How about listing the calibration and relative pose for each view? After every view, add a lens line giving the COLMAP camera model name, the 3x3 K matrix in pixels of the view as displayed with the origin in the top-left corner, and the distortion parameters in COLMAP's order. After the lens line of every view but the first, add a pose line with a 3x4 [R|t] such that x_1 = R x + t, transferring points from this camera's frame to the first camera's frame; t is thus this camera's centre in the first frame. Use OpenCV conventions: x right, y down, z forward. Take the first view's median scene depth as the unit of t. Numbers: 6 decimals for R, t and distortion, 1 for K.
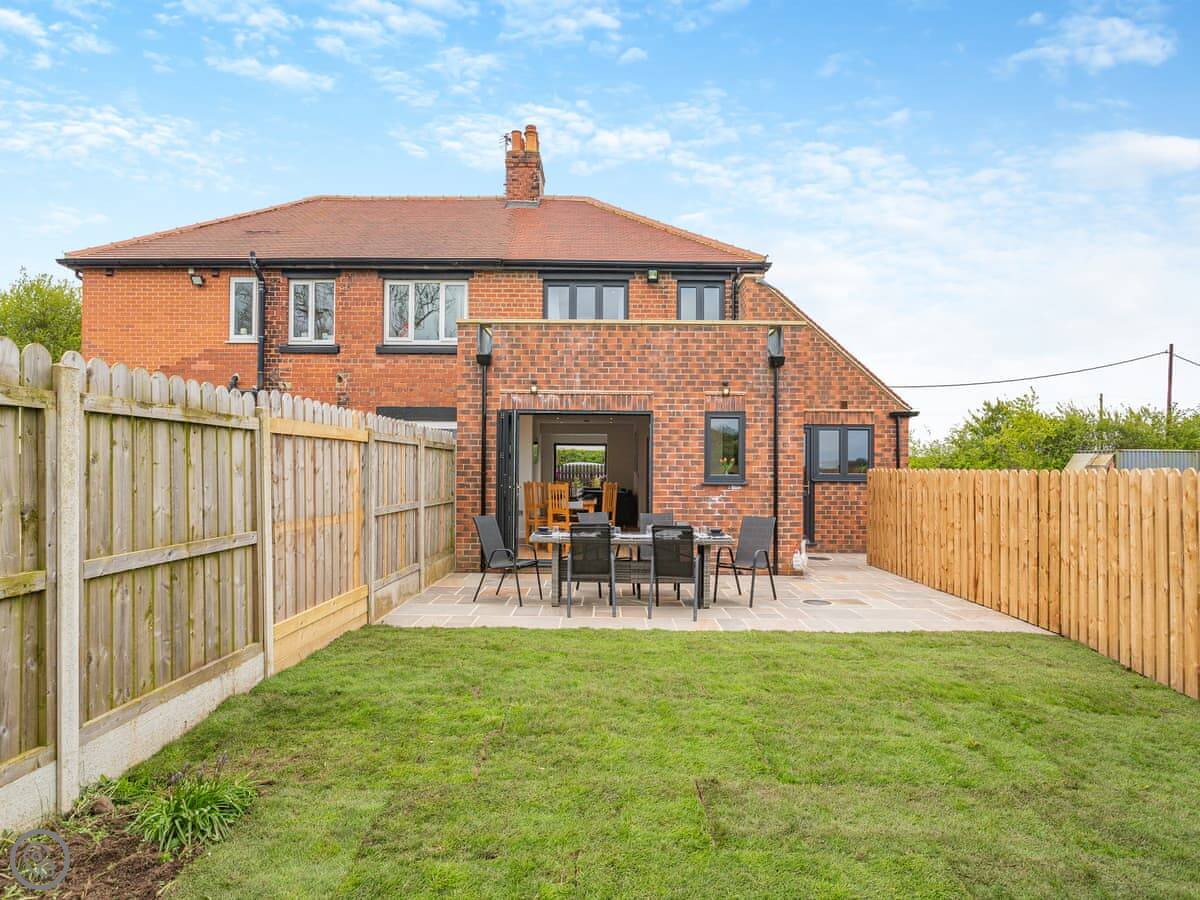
lens RADIAL K [[665.5, 0, 600.4], [0, 665.5, 407.1], [0, 0, 1]] dist [-0.001641, -0.000135]
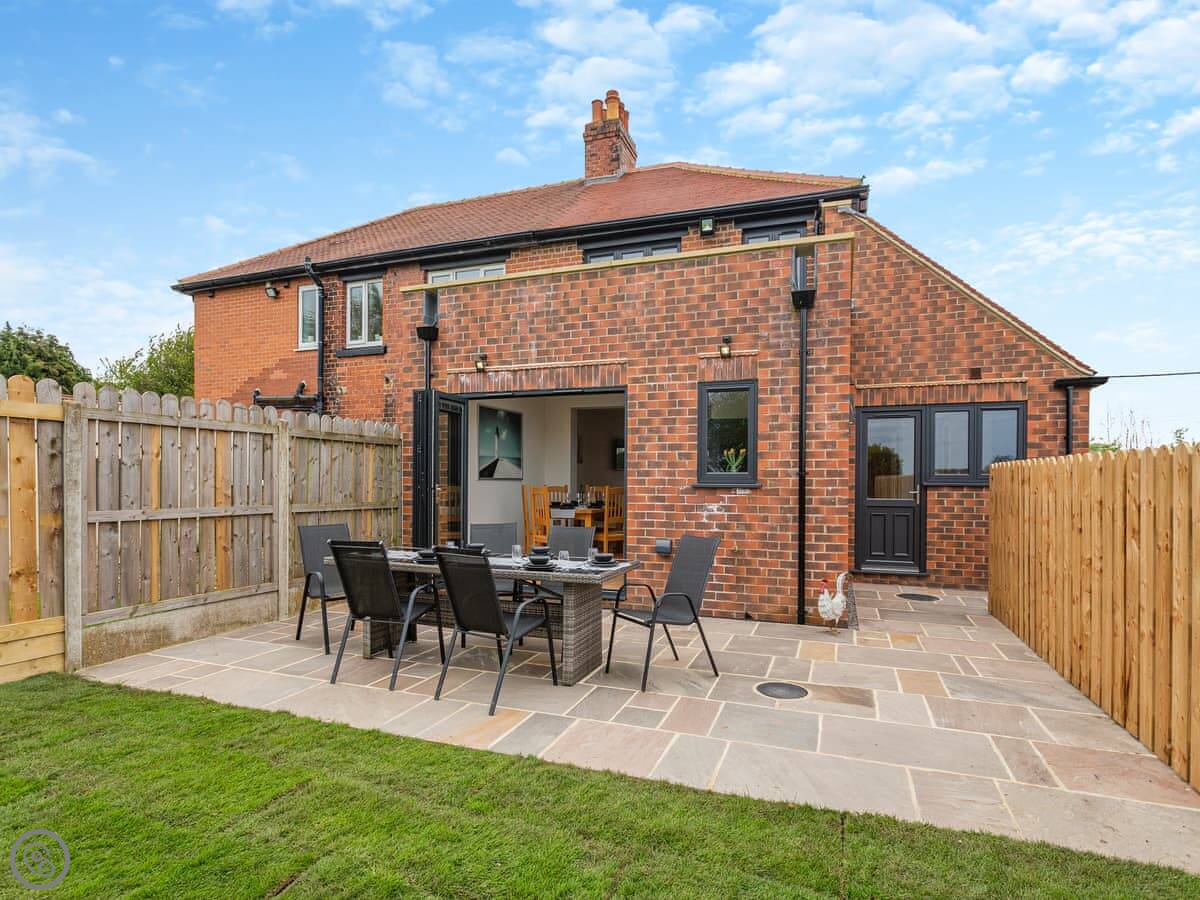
lens RADIAL K [[625.4, 0, 593.4], [0, 625.4, 447.3], [0, 0, 1]] dist [0.003662, 0.000114]
pose [[0.945471, -0.019922, -0.325096, 0.261574], [0.032776, 0.998881, 0.034109, 0.048053], [0.324053, -0.042904, 0.945066, 0.340144]]
